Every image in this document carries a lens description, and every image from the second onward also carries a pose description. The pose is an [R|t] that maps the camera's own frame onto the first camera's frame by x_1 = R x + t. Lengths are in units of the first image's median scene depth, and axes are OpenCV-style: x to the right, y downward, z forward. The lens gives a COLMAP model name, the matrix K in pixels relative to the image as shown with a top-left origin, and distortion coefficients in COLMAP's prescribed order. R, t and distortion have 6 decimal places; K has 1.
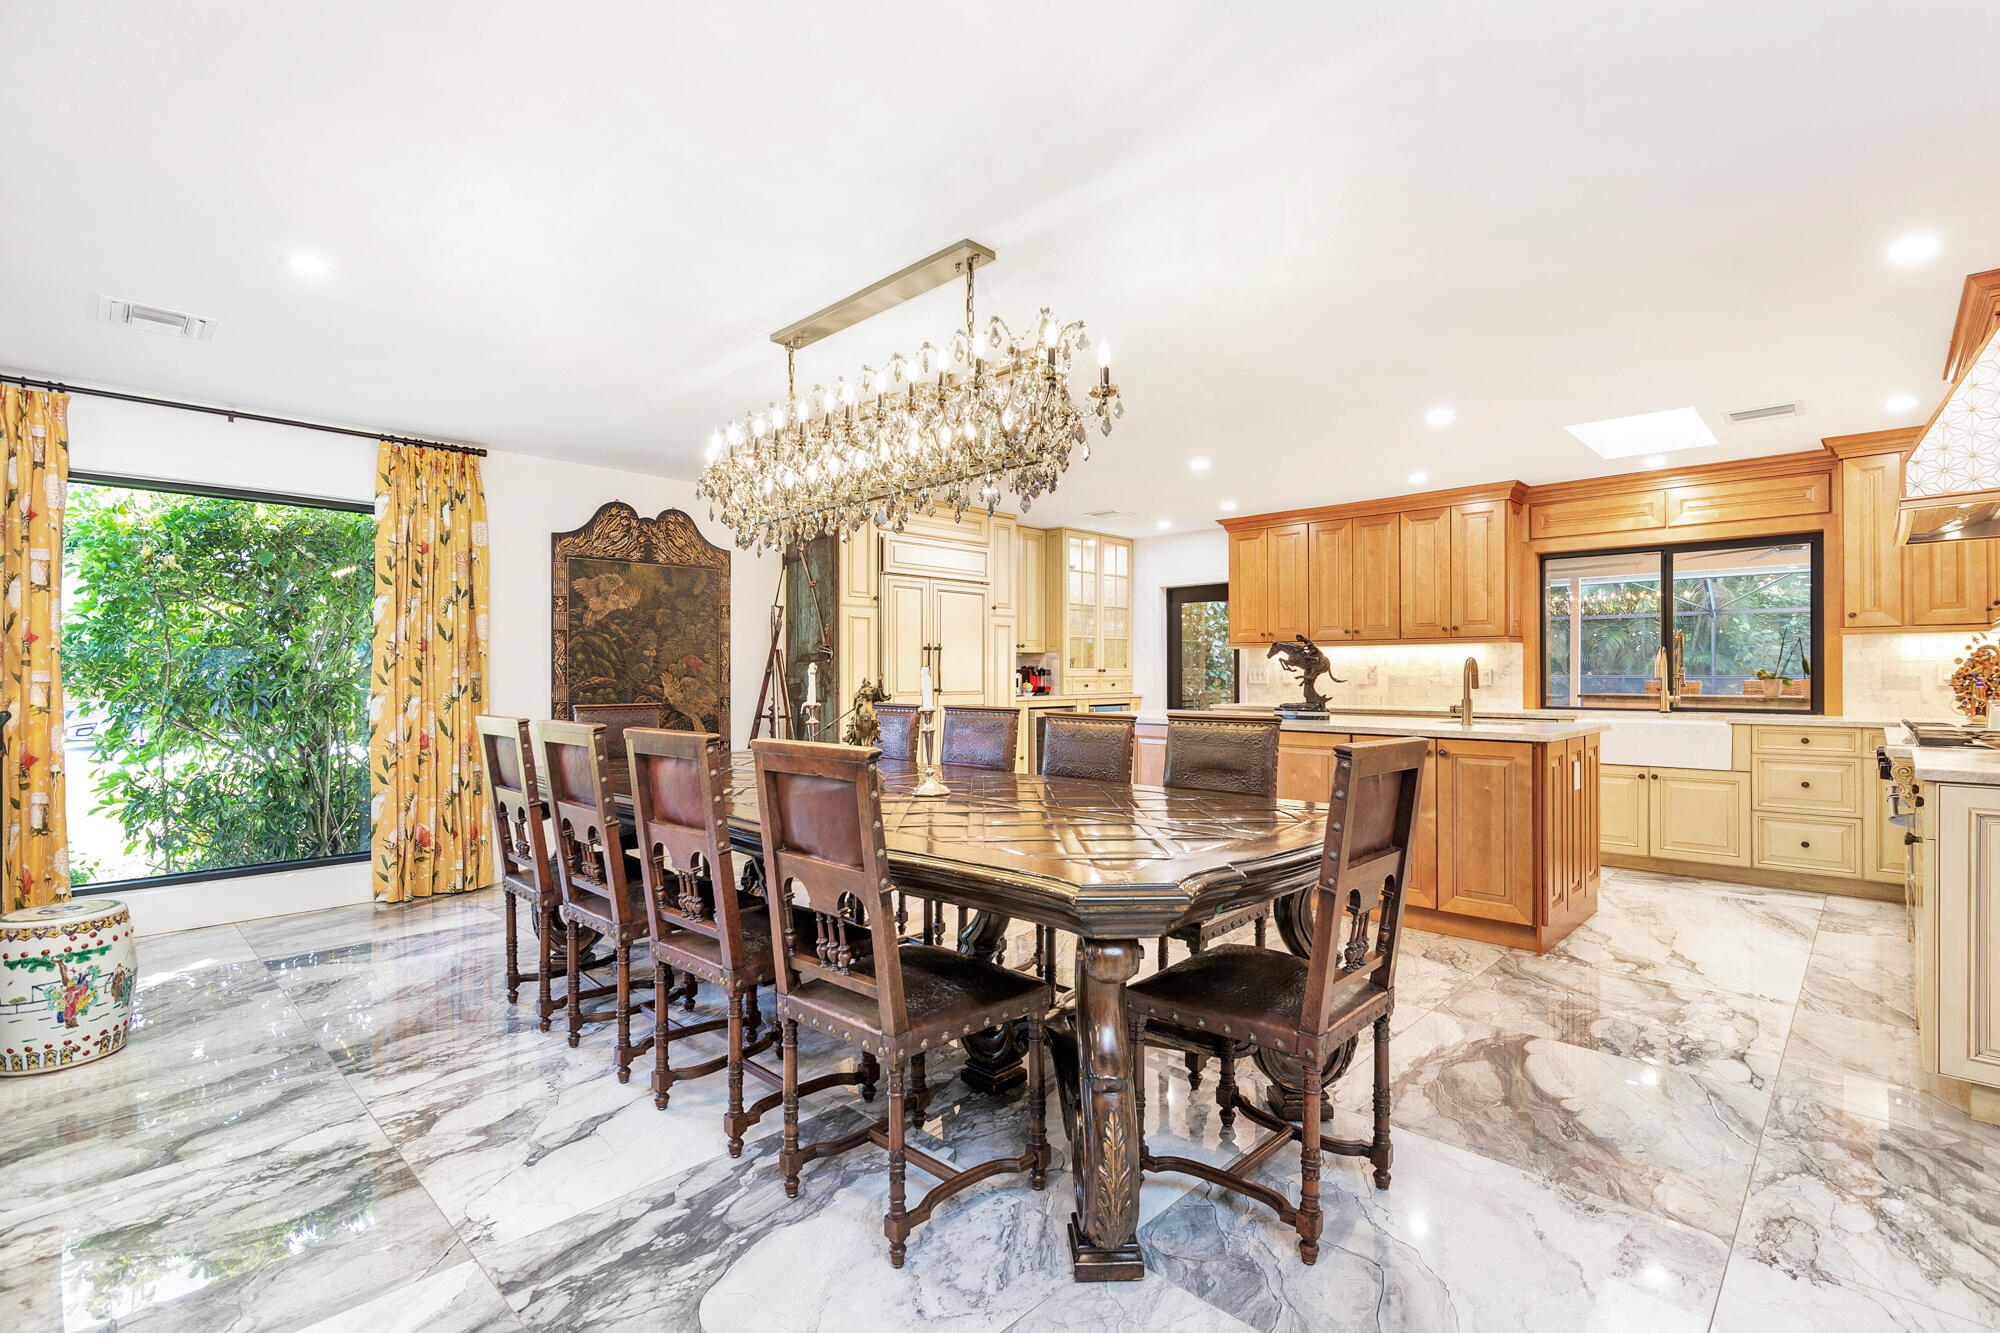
lens RADIAL K [[914.3, 0, 998.8], [0, 914.3, 676.1], [0, 0, 1]] dist [-0.000962, 0.000468]
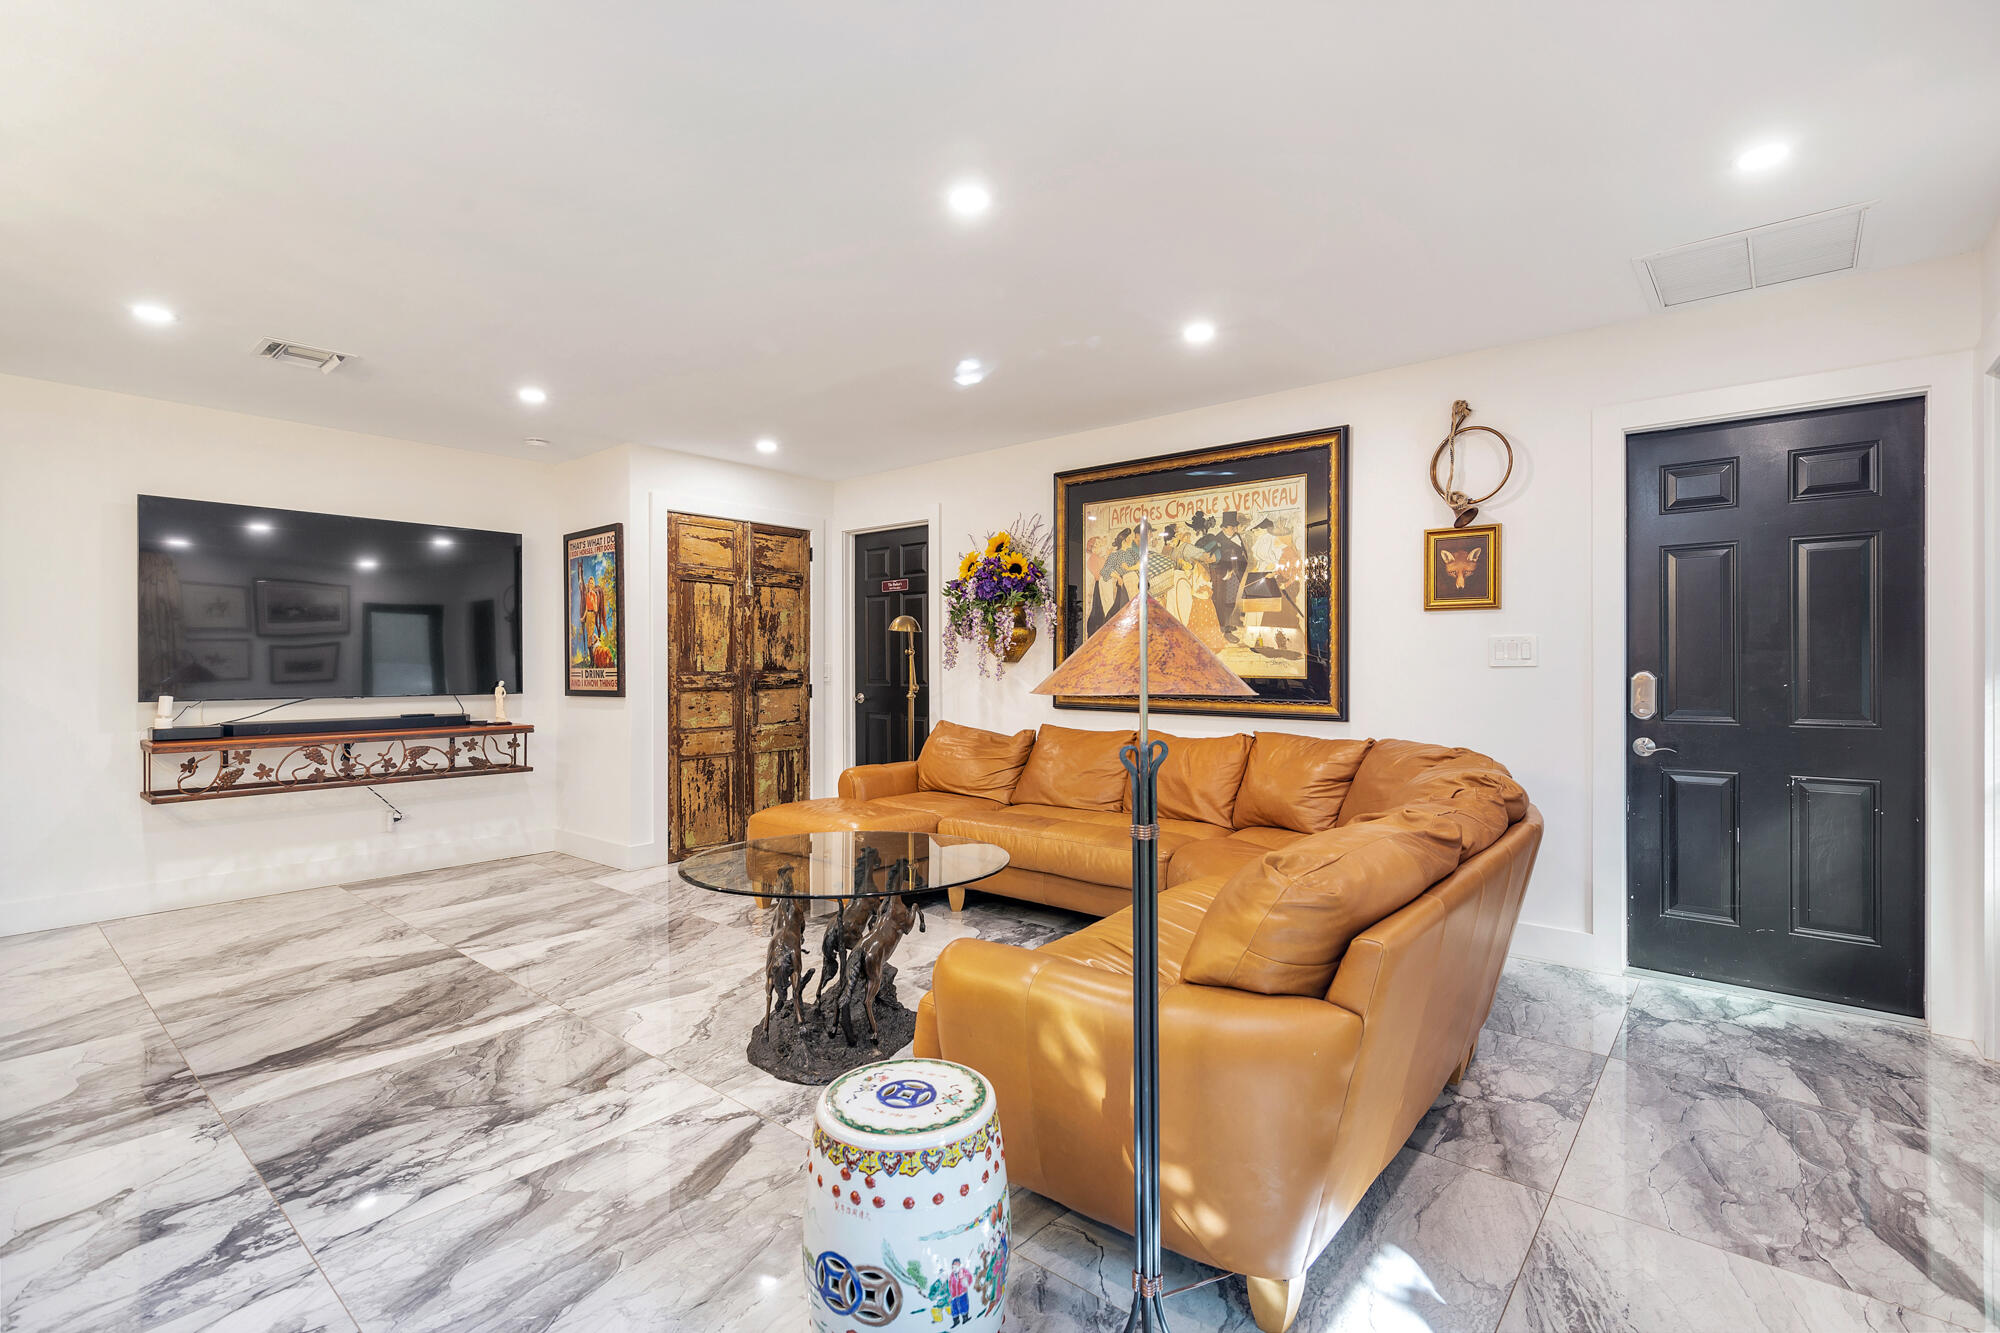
lens RADIAL K [[914.3, 0, 1001.6], [0, 914.3, 667.1], [0, 0, 1]] dist [-0.000962, 0.000468]
pose [[-0.997930, 0.002972, -0.064236, -0.595006], [0.002567, 0.999976, 0.006385, -0.001406], [0.064253, 0.006207, -0.997914, 0.878363]]
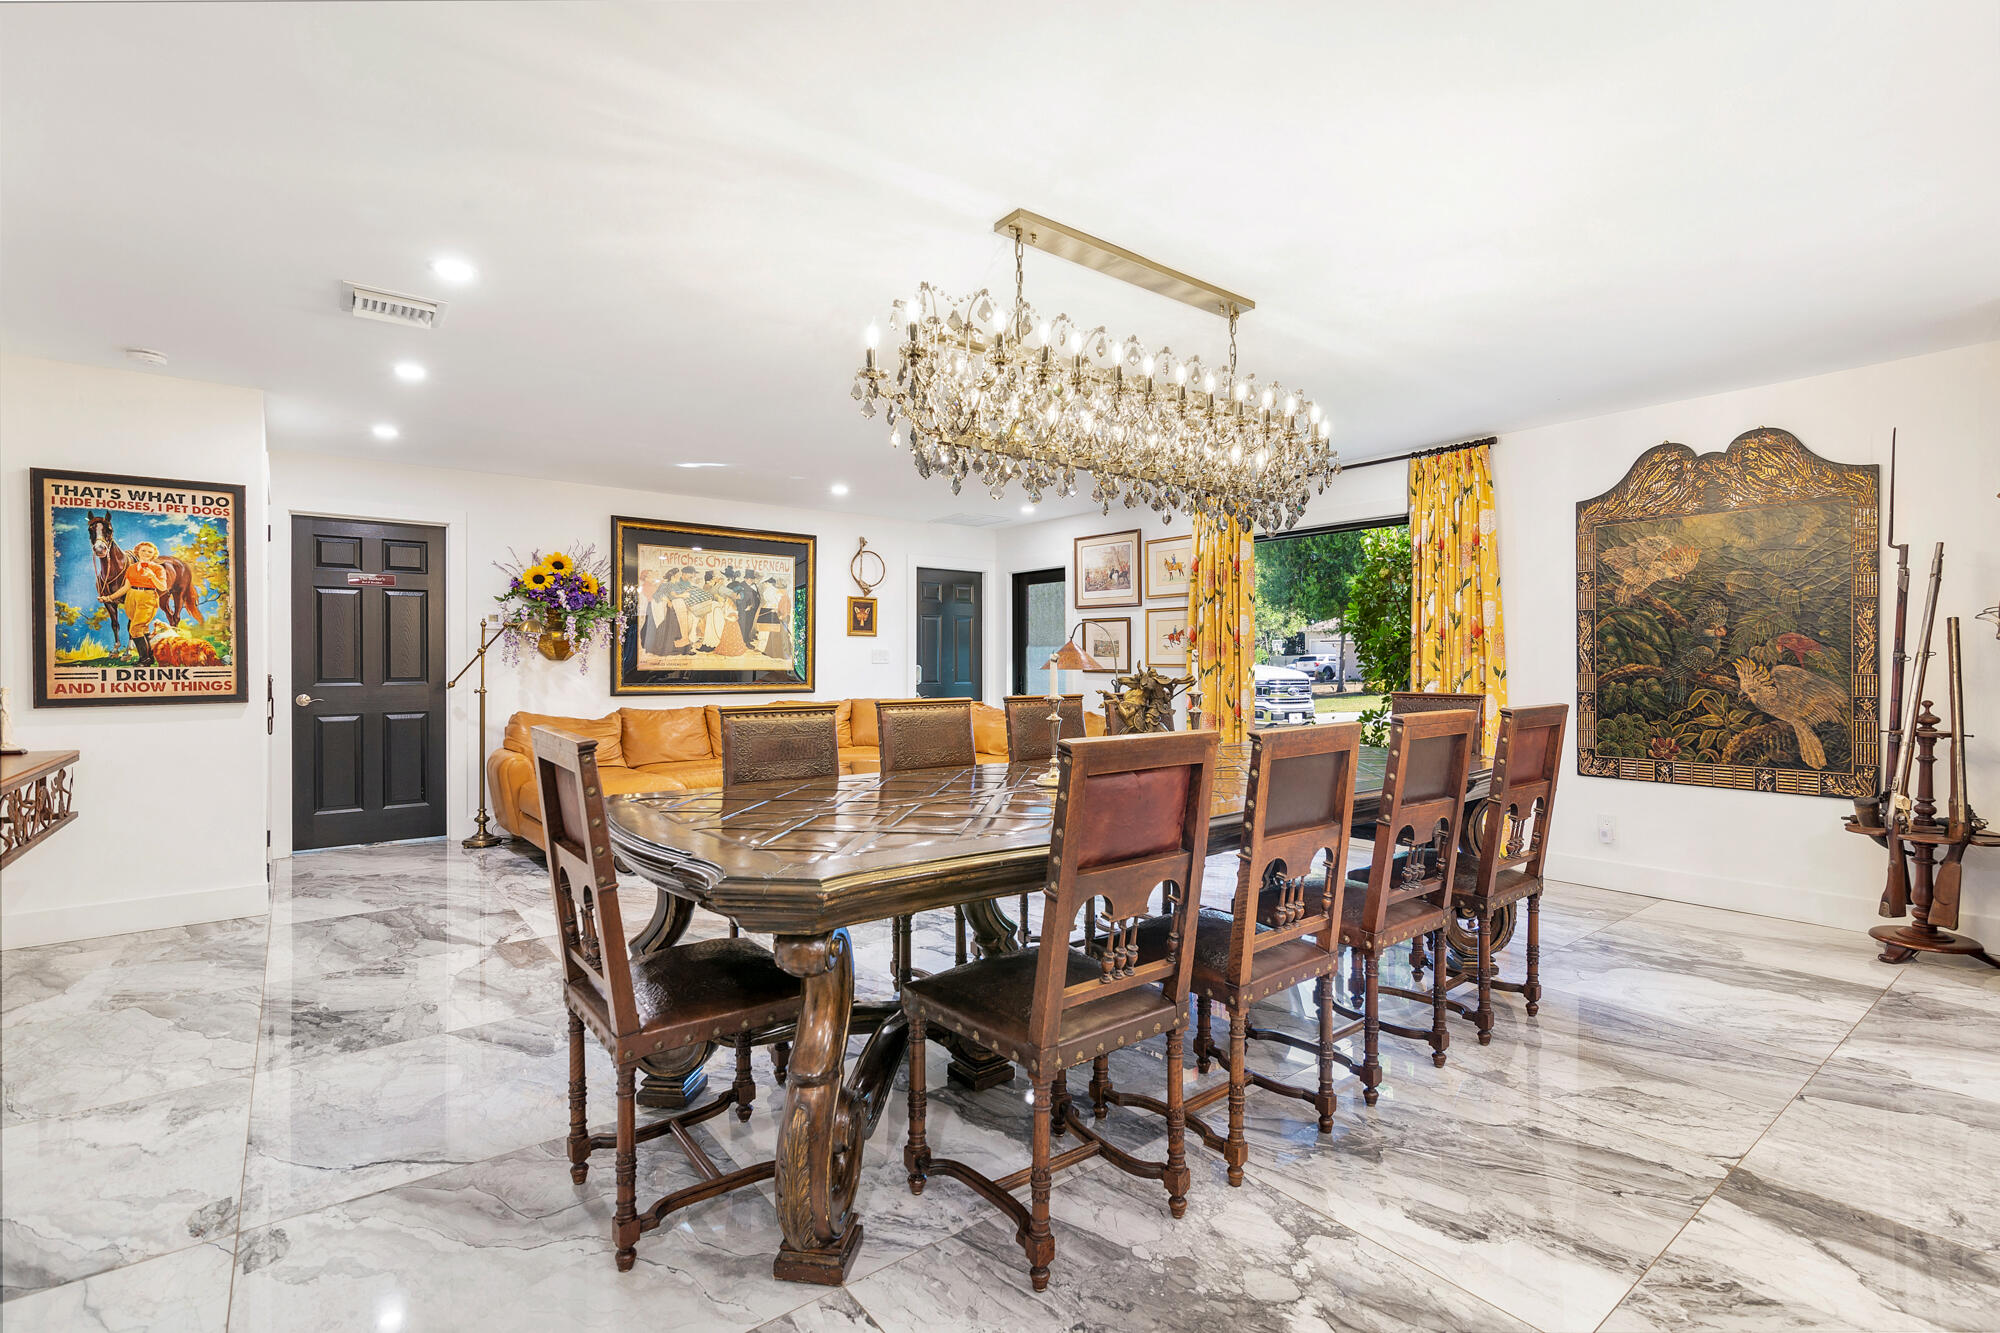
lens RADIAL K [[914.3, 0, 1003.0], [0, 914.3, 656.6], [0, 0, 1]] dist [-0.000962, 0.000468]
pose [[-0.142768, -0.004159, -0.989747, 0.511126], [-0.001947, 0.999990, -0.003921, -0.001665], [0.989754, 0.001368, -0.142775, 0.617936]]
